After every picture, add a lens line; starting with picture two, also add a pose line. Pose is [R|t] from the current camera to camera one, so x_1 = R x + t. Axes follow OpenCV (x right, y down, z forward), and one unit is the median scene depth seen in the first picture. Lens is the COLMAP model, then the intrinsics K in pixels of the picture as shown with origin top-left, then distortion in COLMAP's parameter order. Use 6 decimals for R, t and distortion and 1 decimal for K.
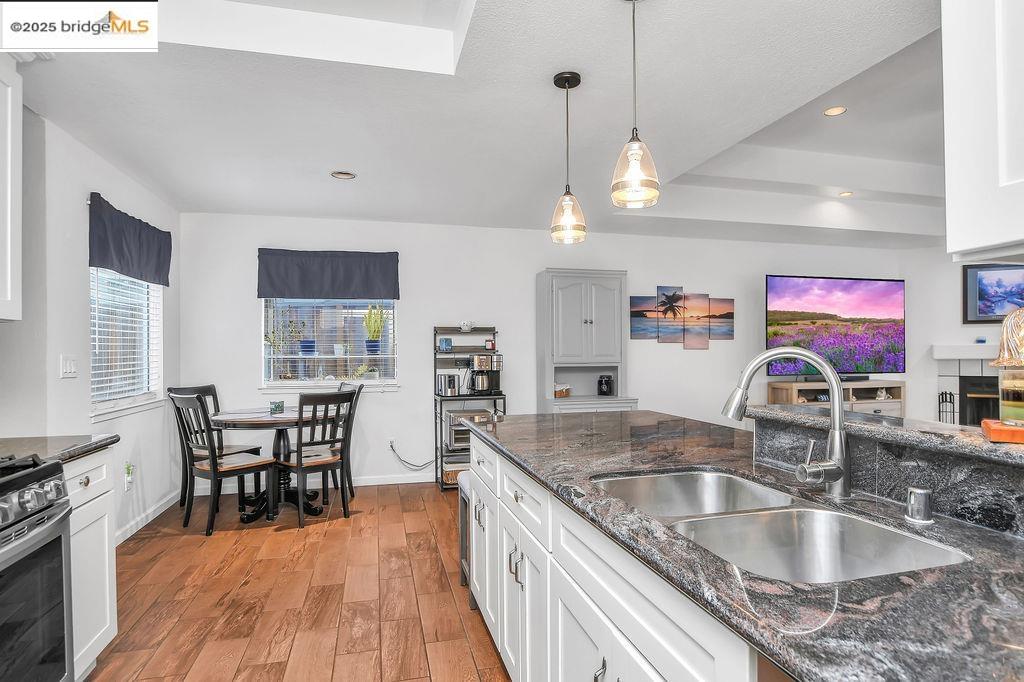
lens RADIAL K [[561.5, 0, 525.0], [0, 561.5, 351.2], [0, 0, 1]] dist [-0.019321, -0.000077]
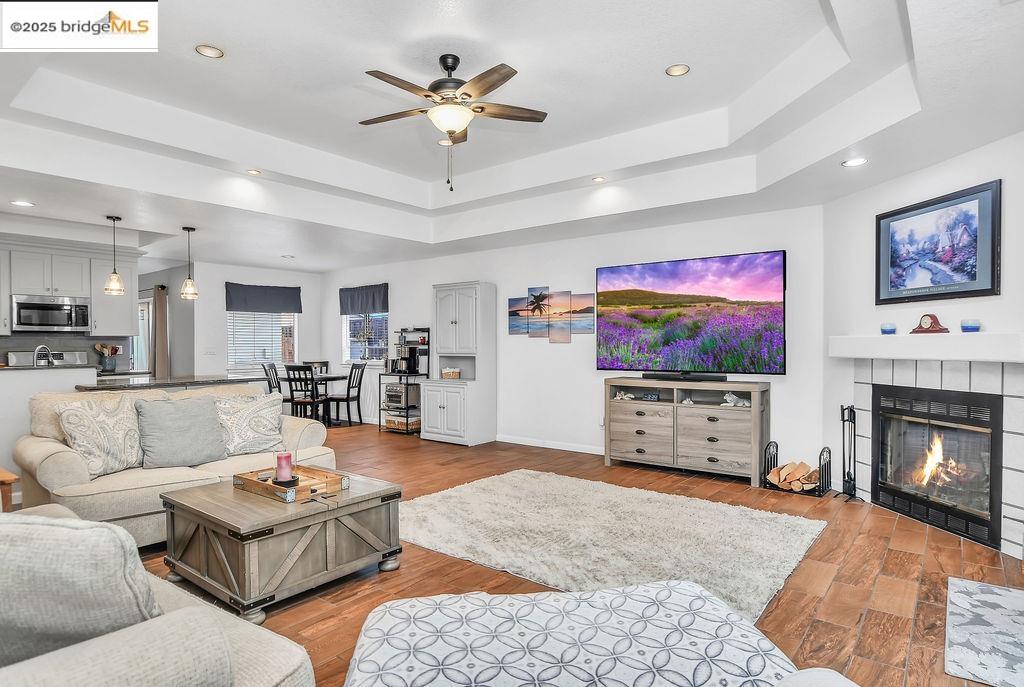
lens RADIAL K [[571.2, 0, 512.0], [0, 571.2, 343.5], [0, 0, 1]] dist [-0.000302, -0.000144]
pose [[0.599241, 0.002975, -0.800563, 1.144966], [0.000168, 0.999993, 0.003842, -0.006848], [0.800569, -0.002437, 0.599236, 0.267478]]
